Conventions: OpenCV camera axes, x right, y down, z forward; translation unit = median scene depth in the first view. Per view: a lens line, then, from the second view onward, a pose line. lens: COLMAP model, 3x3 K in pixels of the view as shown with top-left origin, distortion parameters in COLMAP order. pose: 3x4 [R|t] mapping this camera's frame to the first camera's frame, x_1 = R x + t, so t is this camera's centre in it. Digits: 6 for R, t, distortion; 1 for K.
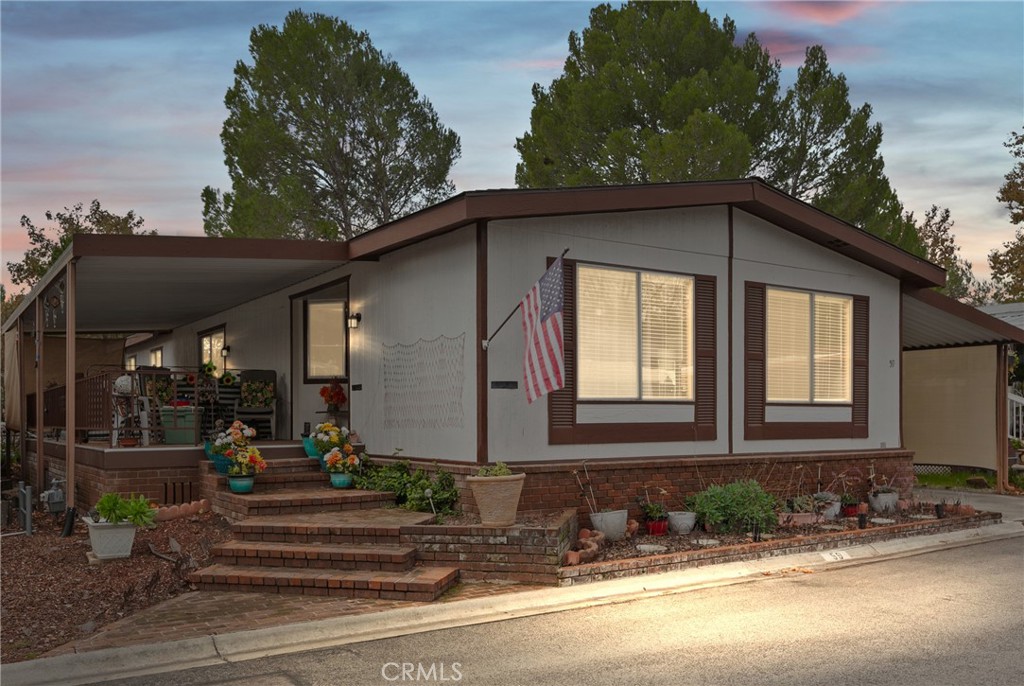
lens RADIAL K [[882.9, 0, 514.1], [0, 882.9, 414.4], [0, 0, 1]] dist [-0.001067, 0.003683]
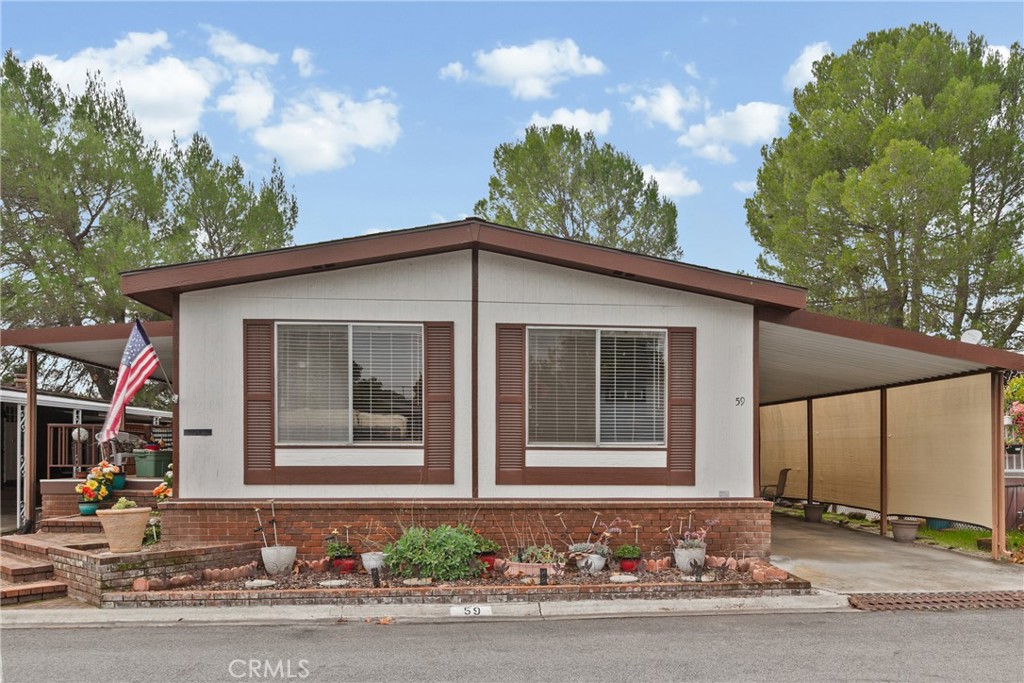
lens RADIAL K [[727.3, 0, 510.7], [0, 727.3, 451.4], [0, 0, 1]] dist [0.000166, 0.001364]
pose [[0.872795, 0.002965, -0.488077, 0.690324], [-0.004020, 0.999991, -0.001115, -0.007331], [0.488070, 0.002935, 0.872800, 0.306331]]
